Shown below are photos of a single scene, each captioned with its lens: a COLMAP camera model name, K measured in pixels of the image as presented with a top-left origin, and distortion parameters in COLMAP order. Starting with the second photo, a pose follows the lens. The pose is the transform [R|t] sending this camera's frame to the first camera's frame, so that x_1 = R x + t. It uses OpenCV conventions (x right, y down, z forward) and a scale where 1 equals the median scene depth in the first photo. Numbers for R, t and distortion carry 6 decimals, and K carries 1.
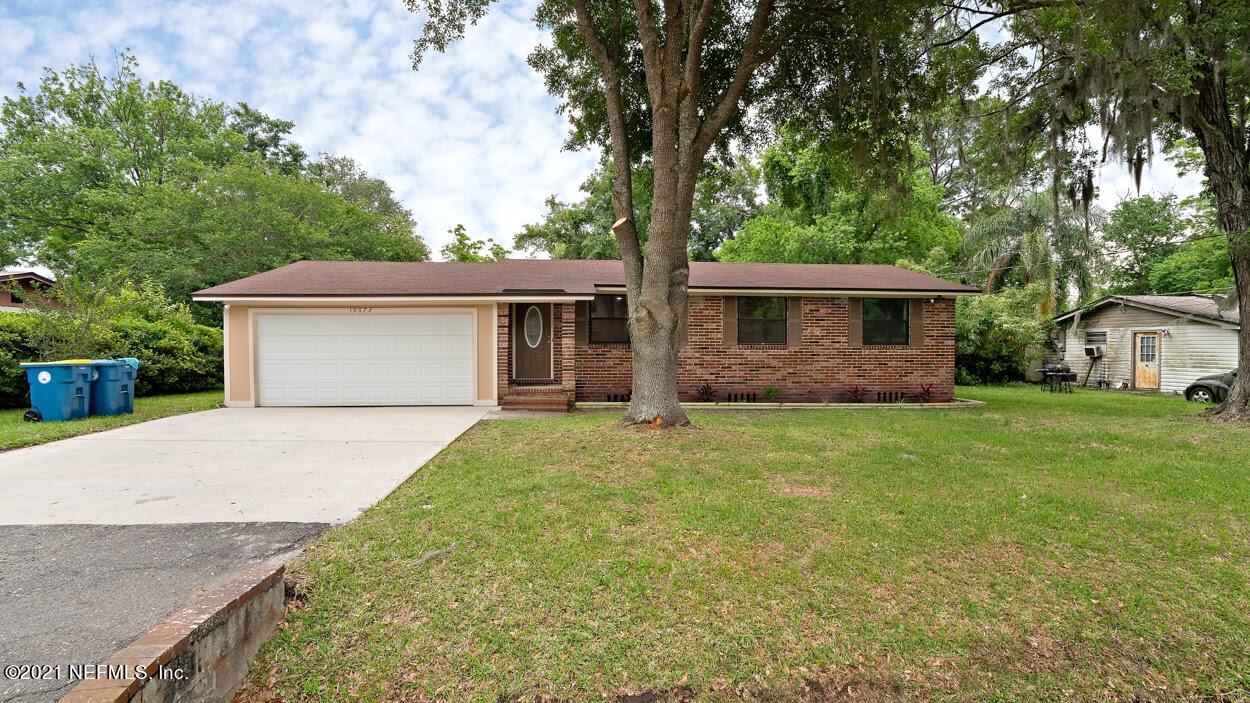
lens RADIAL K [[591.7, 0, 625.0], [0, 591.7, 351.5], [0, 0, 1]] dist [-0.020765, 0.000195]
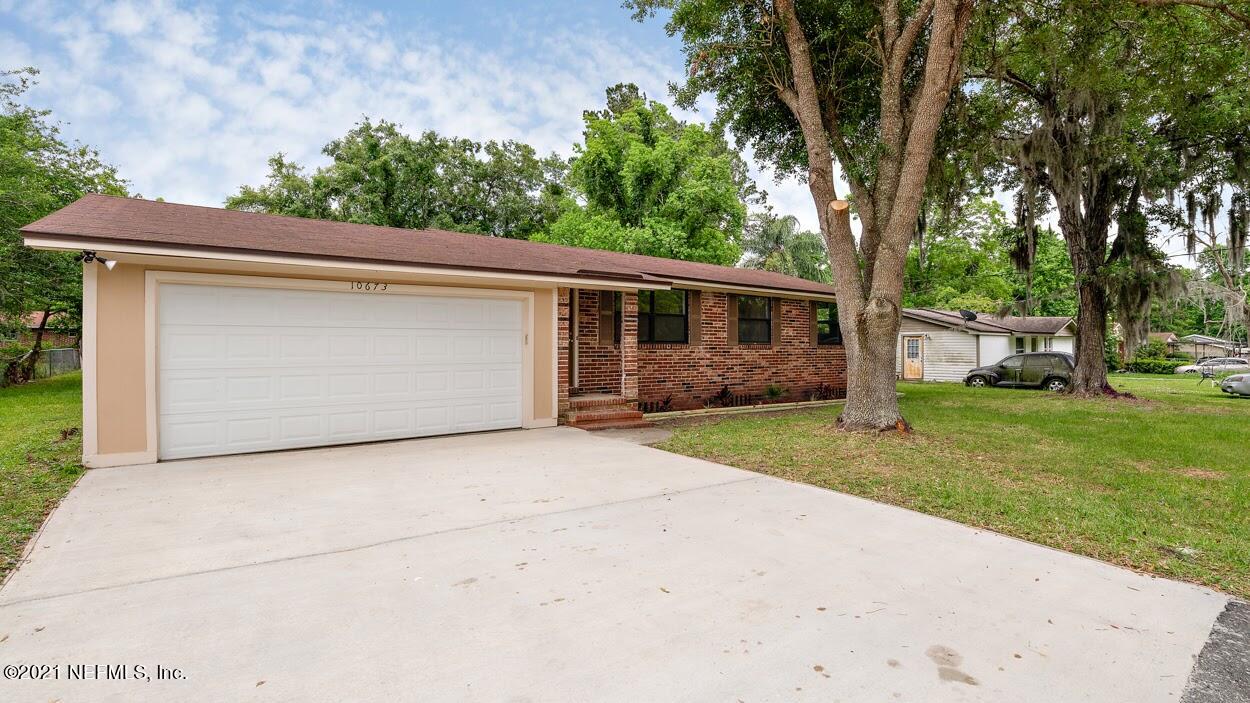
lens RADIAL K [[591.7, 0, 625.0], [0, 591.7, 351.5], [0, 0, 1]] dist [-0.020765, 0.000195]
pose [[0.840806, -0.003197, 0.541327, -0.499208], [0.003577, 0.999994, 0.000350, -0.001189], [-0.541324, 0.001642, 0.840812, 0.302293]]
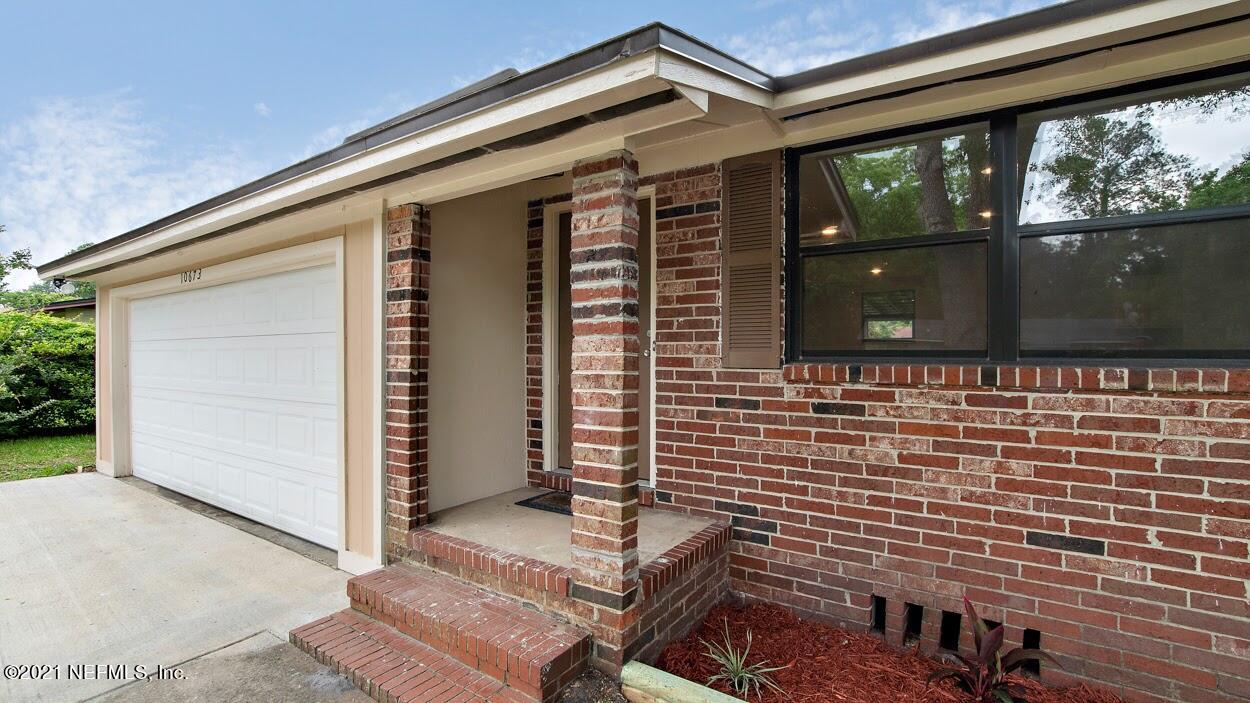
lens RADIAL K [[553.2, 0, 625.0], [0, 553.2, 351.5], [0, 0, 1]] dist [-0.018499, -0.000009]
pose [[0.778320, -0.001705, -0.627866, 0.027186], [-0.007484, 0.999900, -0.011992, -0.013350], [0.627823, 0.014033, 0.778229, 0.797016]]
